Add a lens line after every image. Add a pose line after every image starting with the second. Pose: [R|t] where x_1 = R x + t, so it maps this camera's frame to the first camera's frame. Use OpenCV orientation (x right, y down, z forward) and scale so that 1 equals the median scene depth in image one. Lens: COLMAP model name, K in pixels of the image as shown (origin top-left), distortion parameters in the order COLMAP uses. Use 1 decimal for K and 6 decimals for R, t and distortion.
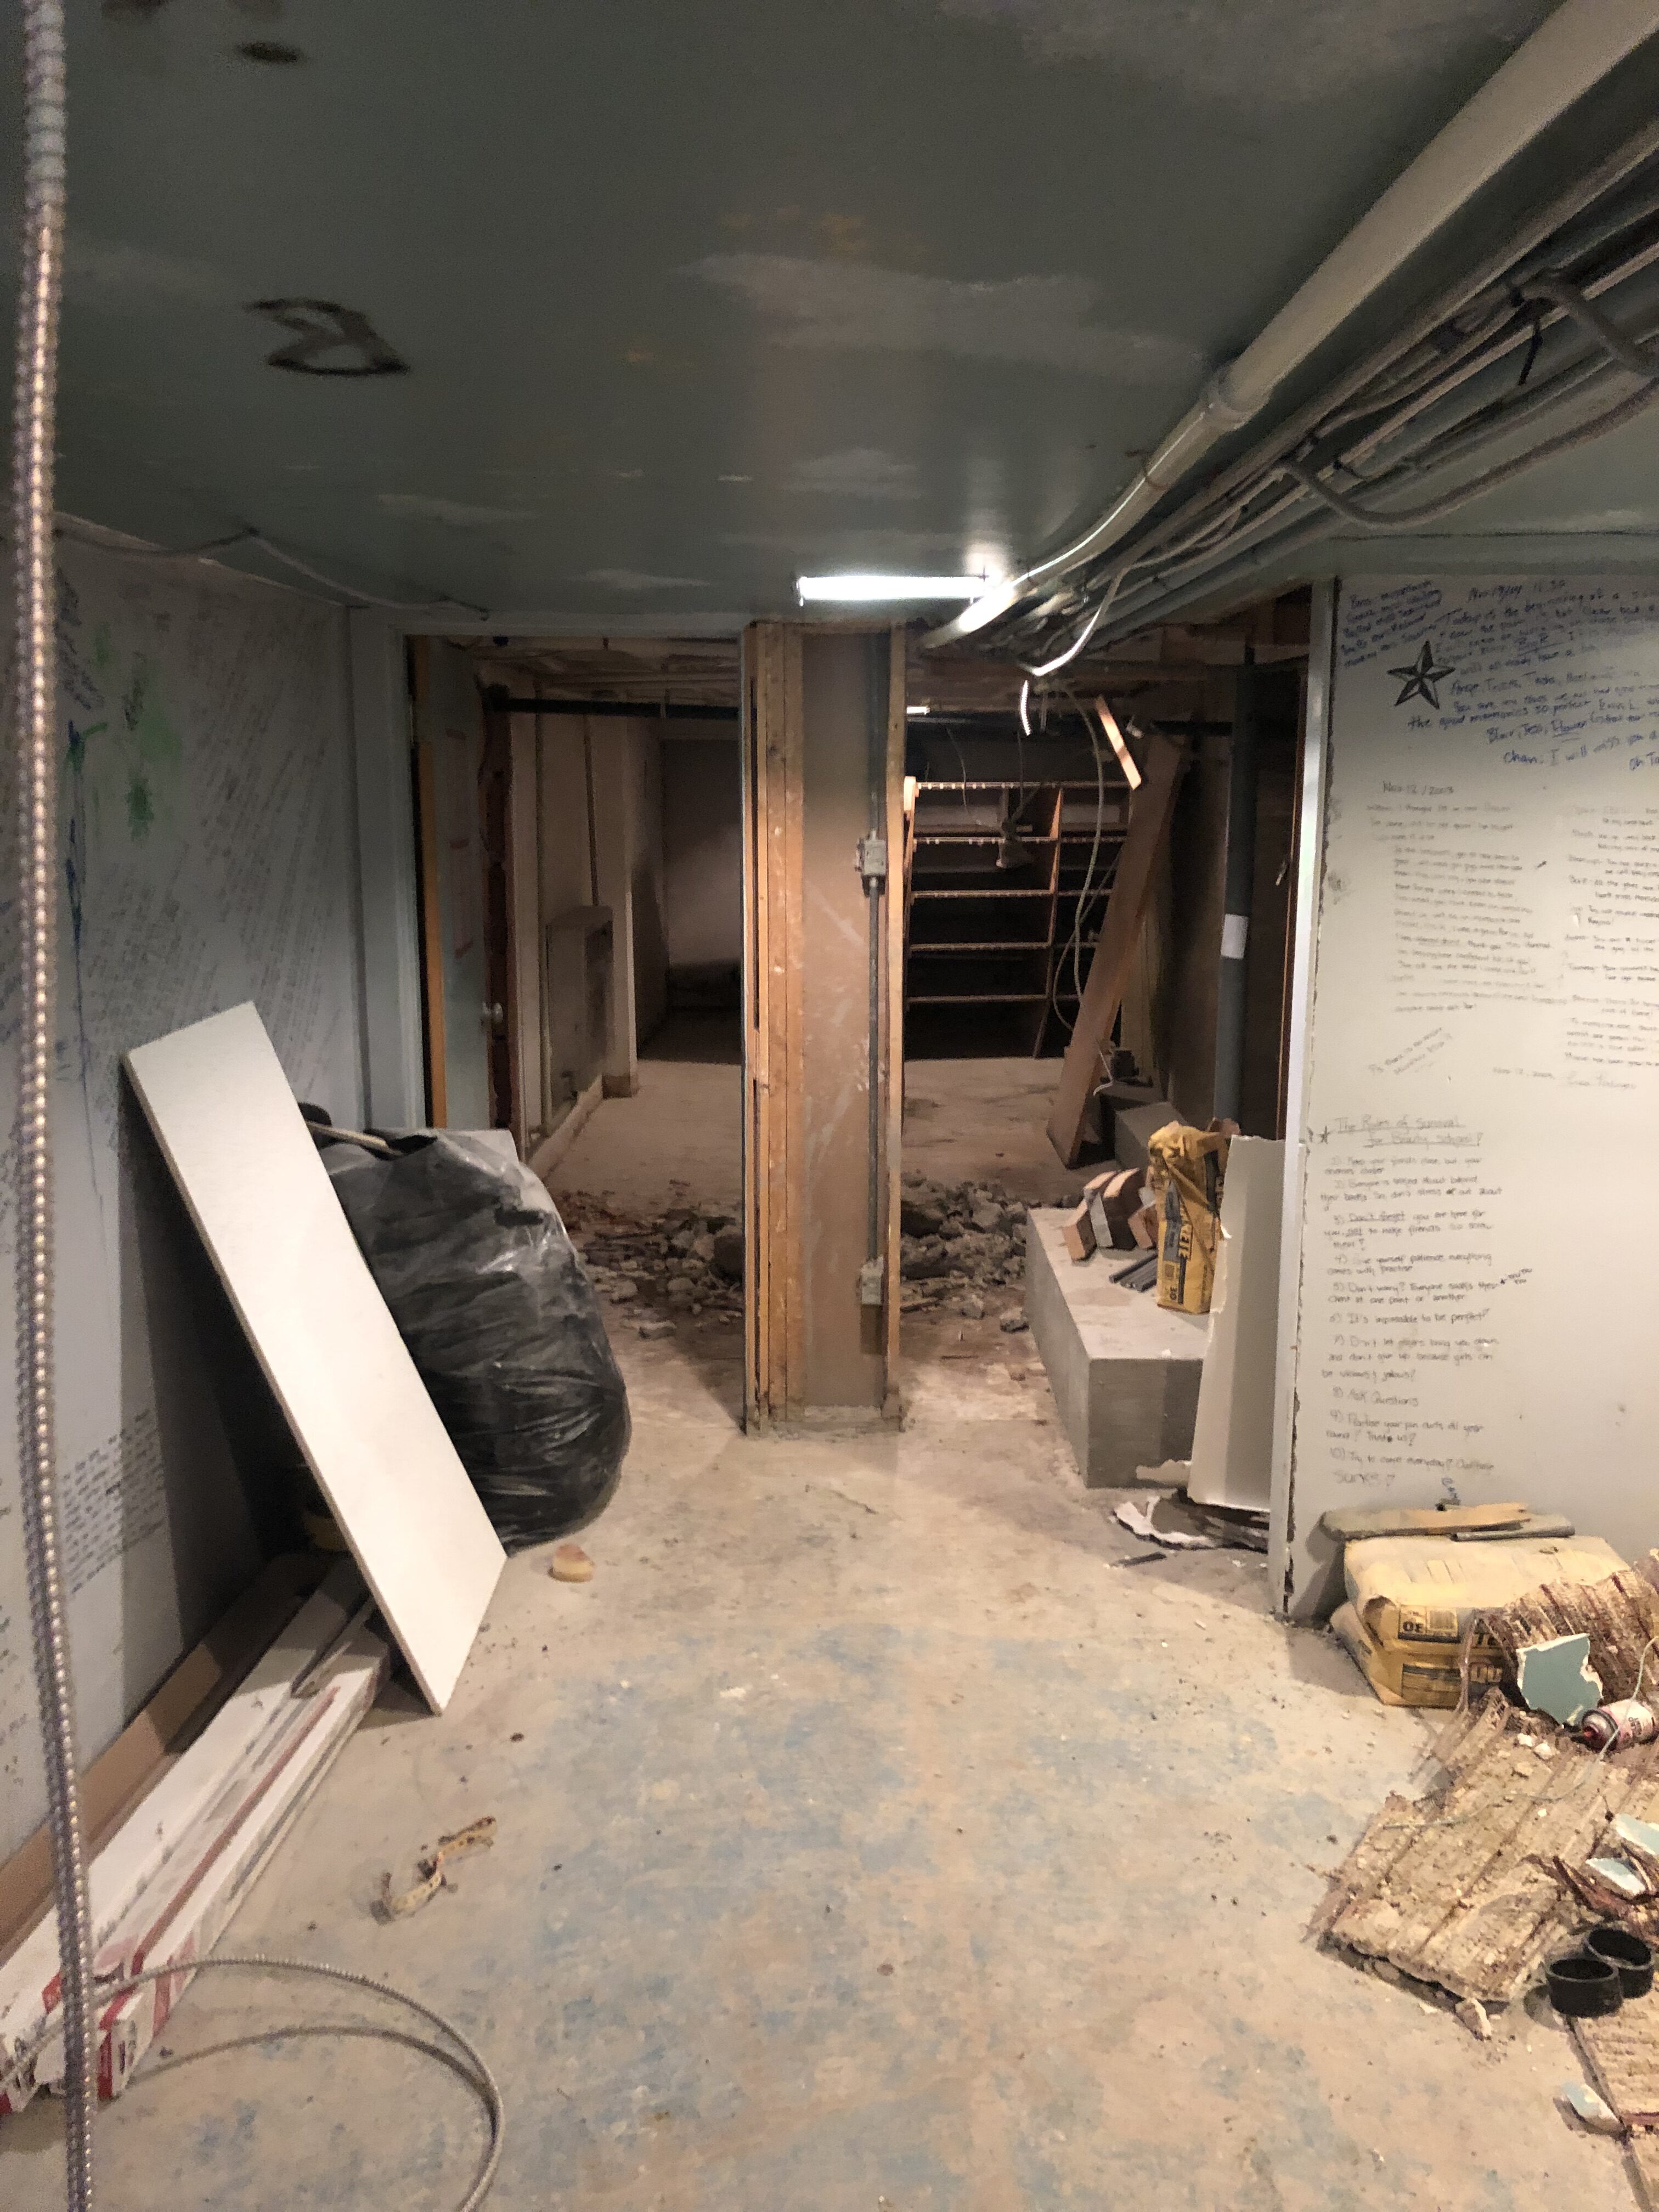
lens RADIAL K [[1793.3, 0, 824.0], [0, 1793.3, 1087.3], [0, 0, 1]] dist [0.008703, -0.016272]
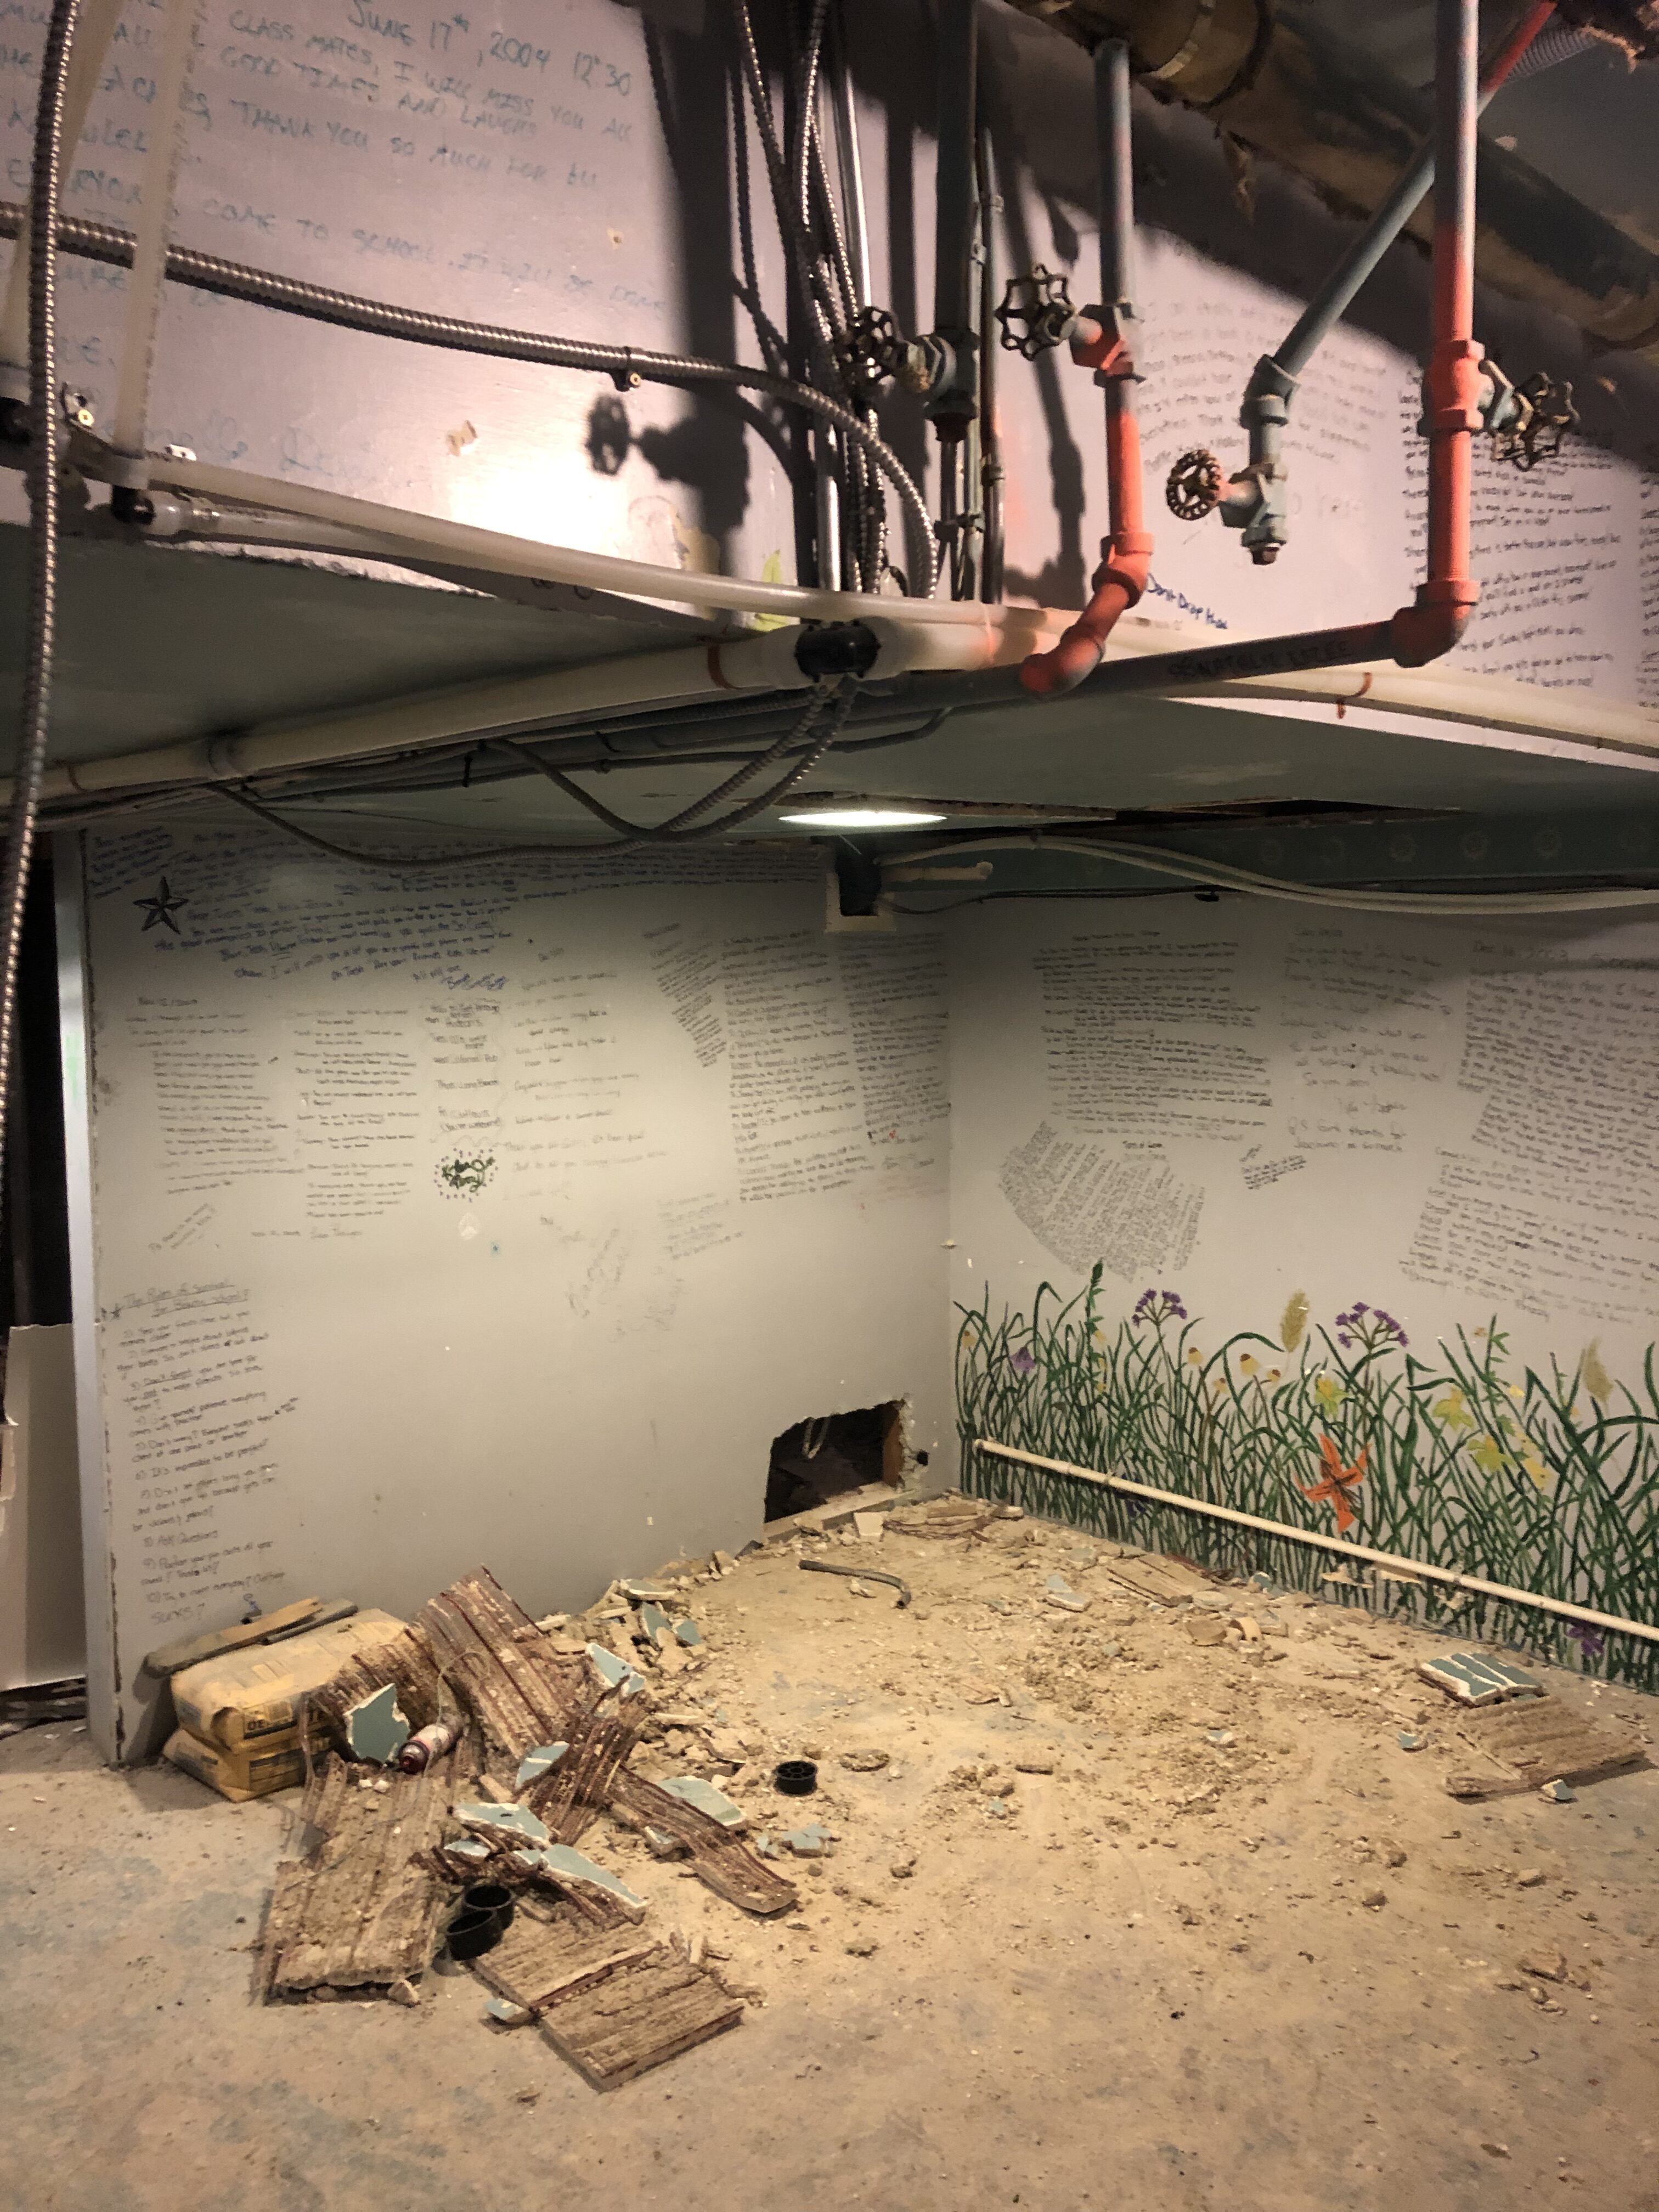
lens RADIAL K [[1793.3, 0, 835.4], [0, 1793.3, 1108.3], [0, 0, 1]] dist [0.008703, -0.016272]
pose [[0.703121, -0.077511, 0.706833, -0.188640], [0.130209, 0.991268, -0.020823, -0.017658], [-0.699047, 0.106677, 0.707074, -0.110995]]
